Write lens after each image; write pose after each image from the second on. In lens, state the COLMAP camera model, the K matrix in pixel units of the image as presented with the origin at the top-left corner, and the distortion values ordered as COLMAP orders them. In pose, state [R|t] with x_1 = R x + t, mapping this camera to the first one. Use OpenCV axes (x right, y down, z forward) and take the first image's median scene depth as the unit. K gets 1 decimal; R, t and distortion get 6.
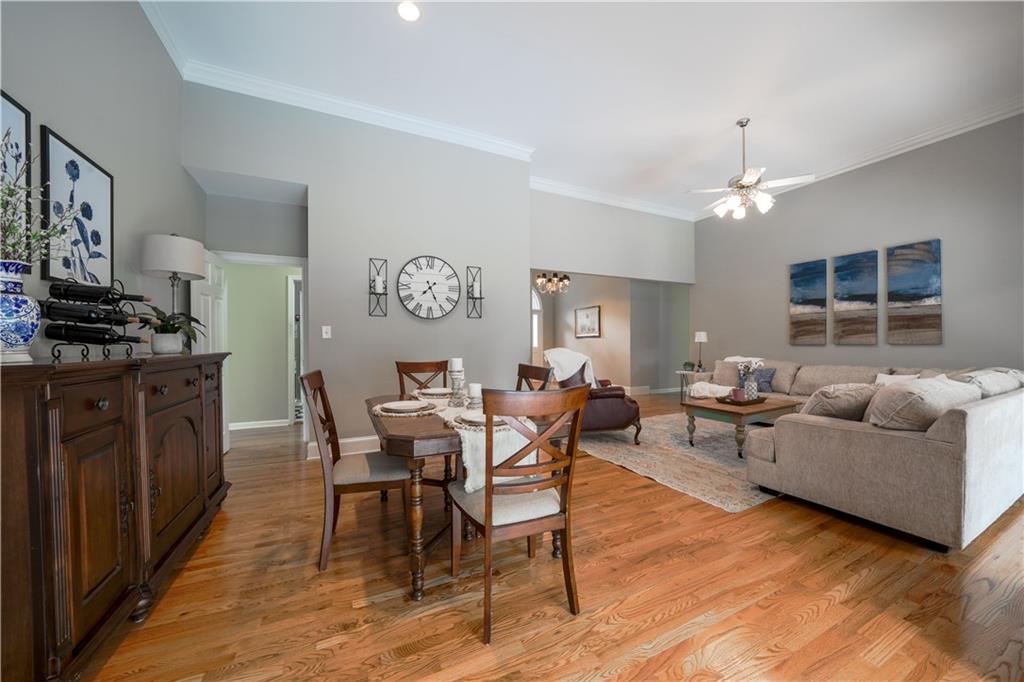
lens RADIAL K [[366.8, 0, 516.6], [0, 366.8, 344.4], [0, 0, 1]] dist [-0.000386, 0.000000]
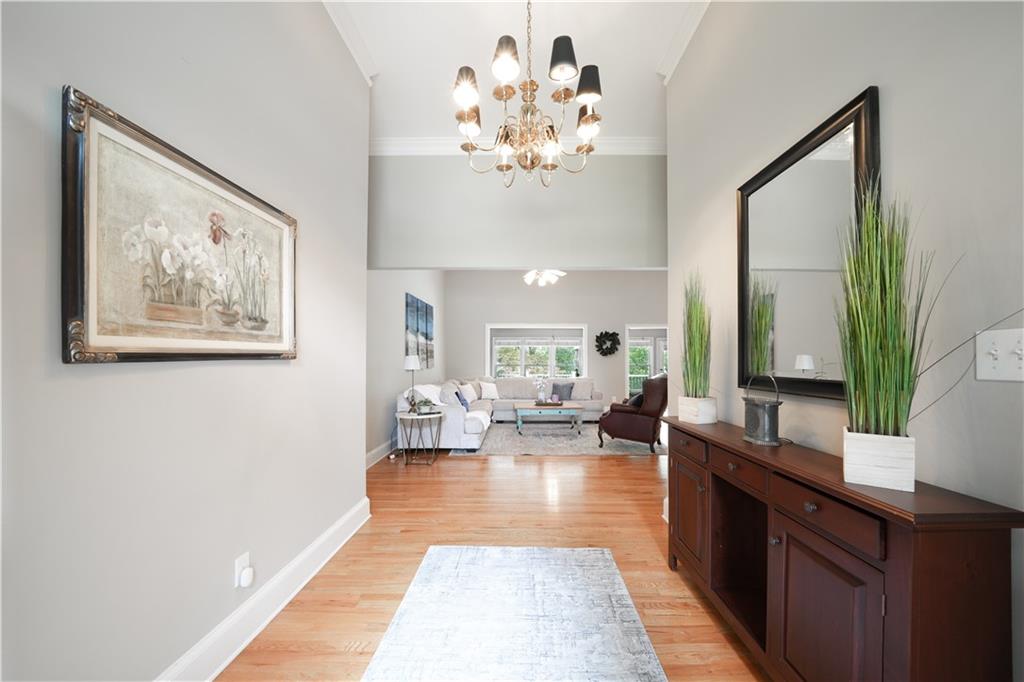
lens RADIAL K [[371.1, 0, 519.5], [0, 371.1, 361.6], [0, 0, 1]] dist [0.000279, 0.000021]
pose [[-0.891819, -0.001281, 0.452391, -0.004952], [0.004247, 0.999928, 0.011204, -0.042301], [-0.452373, 0.011913, -0.891749, 2.260472]]
